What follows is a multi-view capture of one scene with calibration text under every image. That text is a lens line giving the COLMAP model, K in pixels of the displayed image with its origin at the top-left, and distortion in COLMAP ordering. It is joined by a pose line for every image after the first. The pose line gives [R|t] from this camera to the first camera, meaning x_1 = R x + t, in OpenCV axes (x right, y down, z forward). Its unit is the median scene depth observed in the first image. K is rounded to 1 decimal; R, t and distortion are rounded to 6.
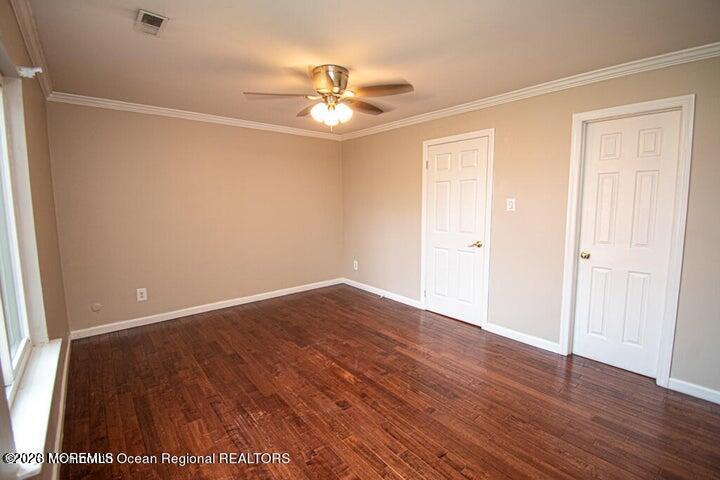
lens RADIAL K [[320.7, 0, 358.9], [0, 320.7, 234.0], [0, 0, 1]] dist [-0.000846, -0.000194]
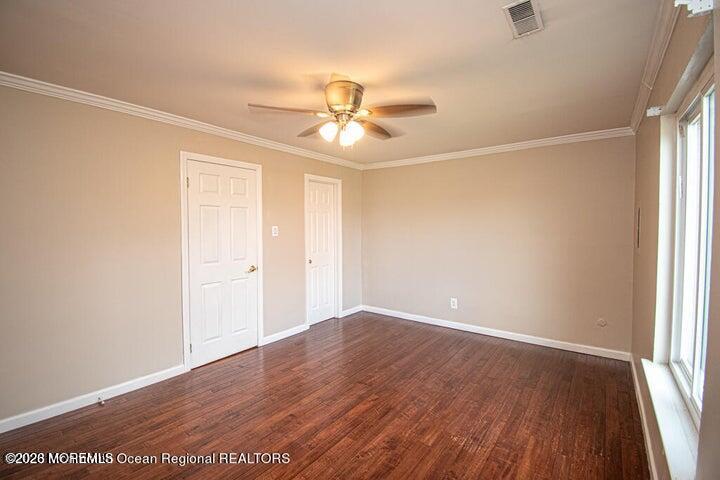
lens RADIAL K [[320.7, 0, 358.9], [0, 320.7, 234.0], [0, 0, 1]] dist [-0.000846, -0.000194]
pose [[-0.208081, -0.020732, 0.977892, -0.794719], [0.107162, 0.993274, 0.043861, -0.098254], [-0.972224, 0.113919, -0.204460, 0.932496]]
